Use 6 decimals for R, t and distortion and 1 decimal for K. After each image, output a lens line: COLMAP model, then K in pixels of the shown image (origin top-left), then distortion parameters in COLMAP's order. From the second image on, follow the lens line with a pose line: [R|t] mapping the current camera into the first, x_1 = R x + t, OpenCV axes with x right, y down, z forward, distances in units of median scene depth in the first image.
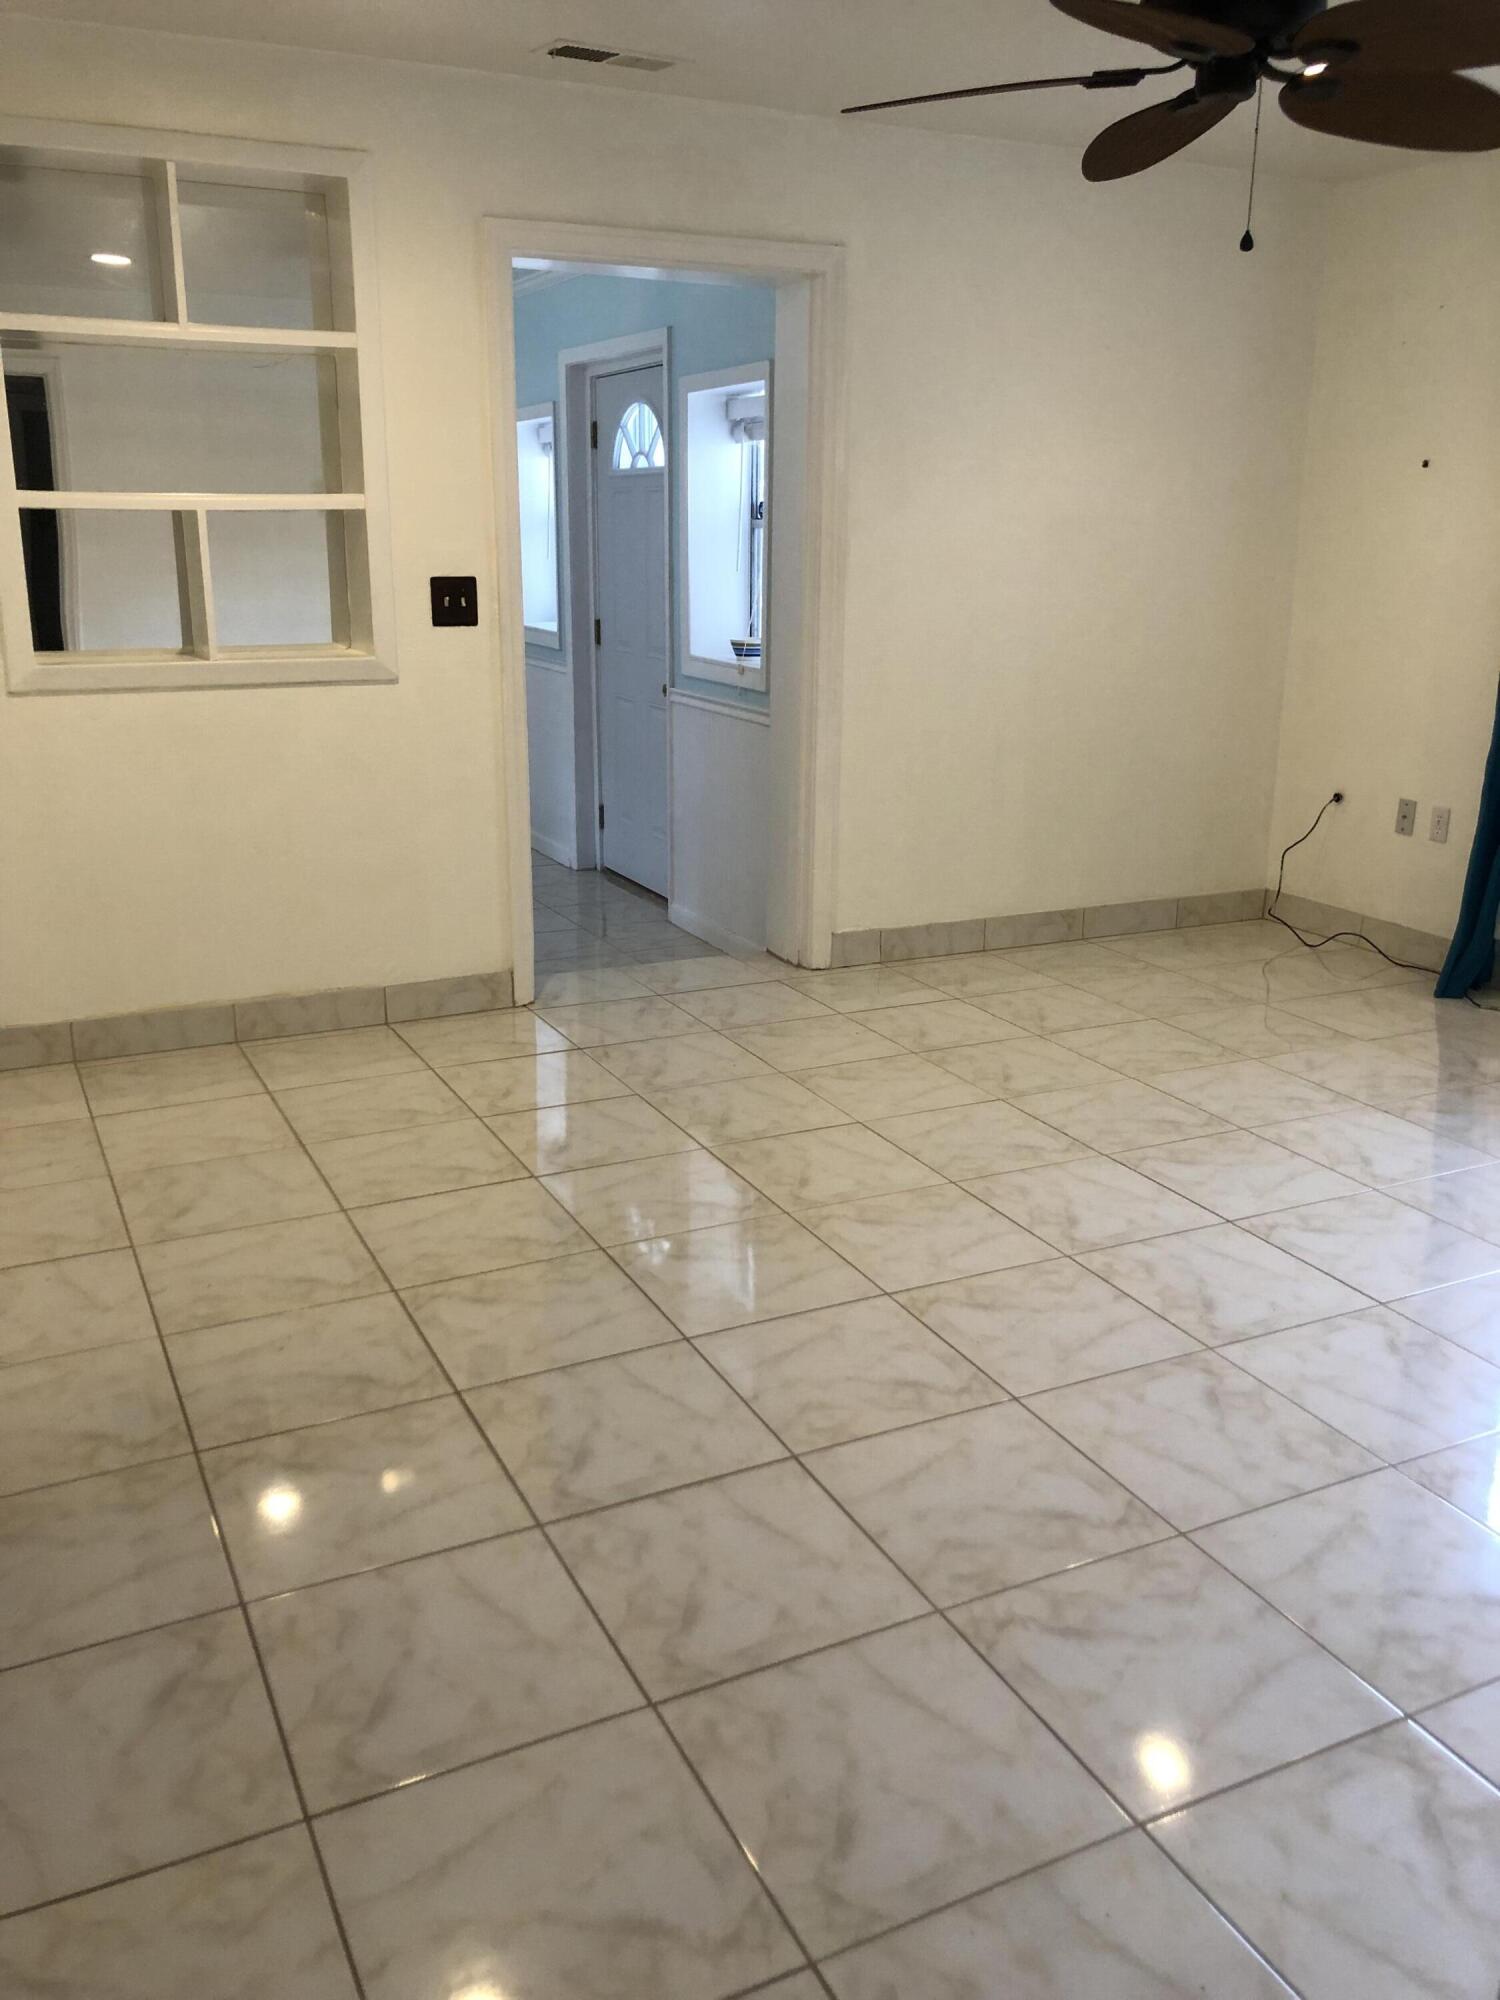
lens RADIAL K [[1641.3, 0, 750.0], [0, 1641.3, 1000.0], [0, 0, 1]] dist [0.004525, 0.003386]
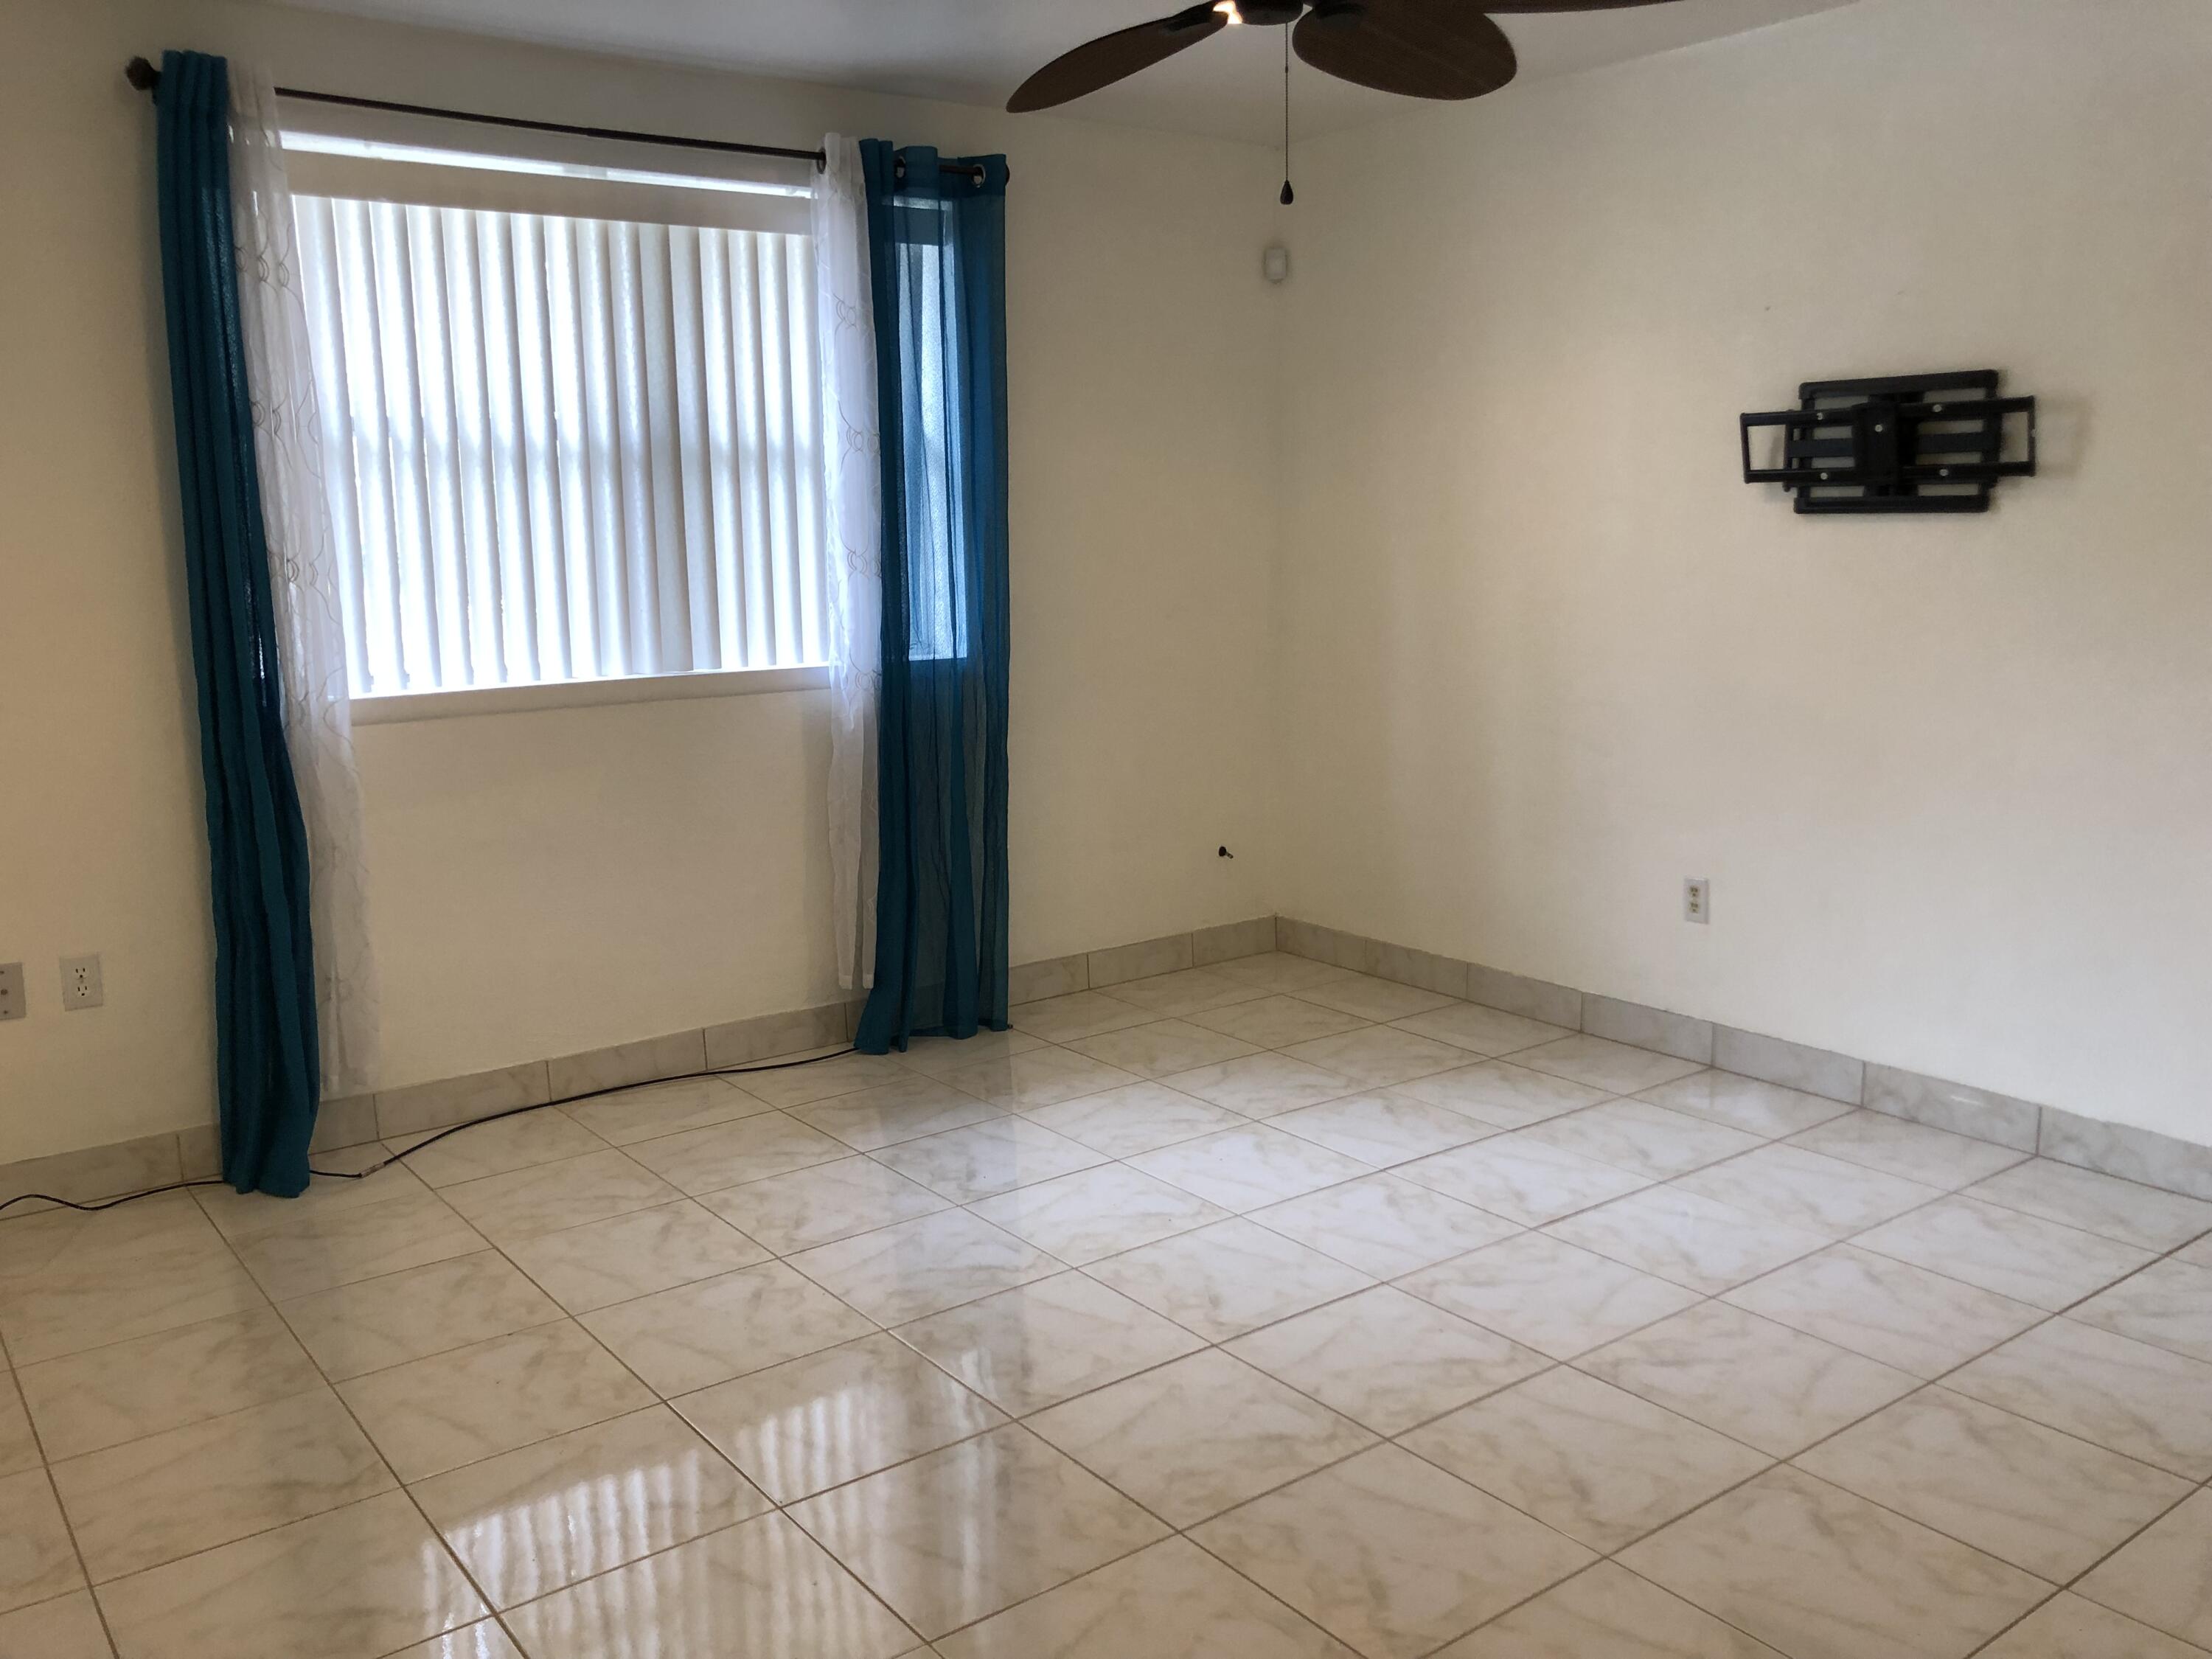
lens RADIAL K [[1815.3, 0, 1108.4], [0, 1815.3, 808.6], [0, 0, 1]] dist [0.004525, 0.003386]
pose [[-0.193901, -0.163347, 0.967326, -0.563067], [0.284092, 0.934440, 0.214740, -0.344915], [-0.938986, 0.316448, -0.134784, 1.141443]]
